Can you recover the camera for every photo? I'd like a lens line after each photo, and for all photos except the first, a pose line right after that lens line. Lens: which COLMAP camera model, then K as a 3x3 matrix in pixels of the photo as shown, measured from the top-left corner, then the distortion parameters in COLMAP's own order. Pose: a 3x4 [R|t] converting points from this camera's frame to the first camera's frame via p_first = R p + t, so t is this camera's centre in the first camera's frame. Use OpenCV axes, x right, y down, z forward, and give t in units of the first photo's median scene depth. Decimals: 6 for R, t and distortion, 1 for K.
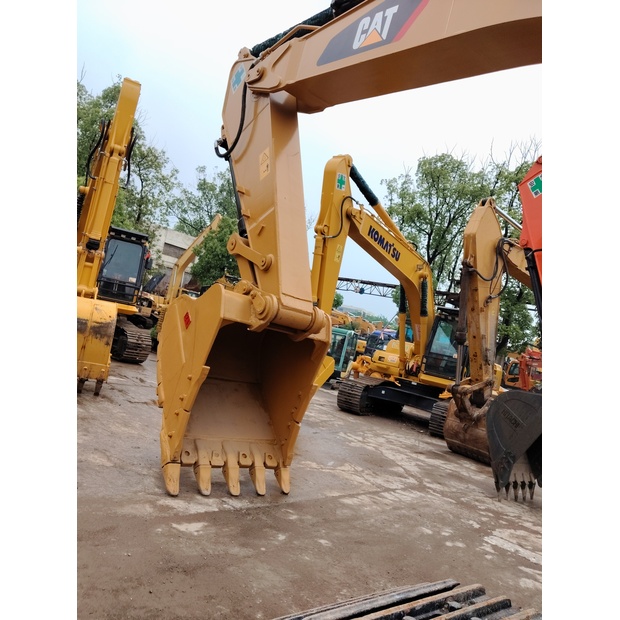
lens RADIAL K [[508.6, 0, 308.4], [0, 508.6, 314.8], [0, 0, 1]] dist [0.148917, -0.258939]
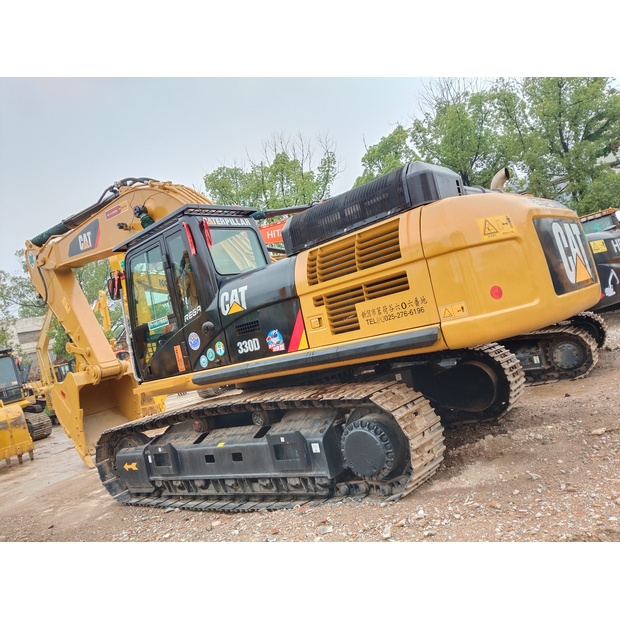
lens RADIAL K [[508.6, 0, 308.4], [0, 508.6, 314.8], [0, 0, 1]] dist [0.148917, -0.258939]
pose [[0.881426, -0.426388, 0.203176, 0.130834], [0.420712, 0.904285, 0.072596, -0.005310], [-0.214683, 0.021491, 0.976447, -0.477063]]
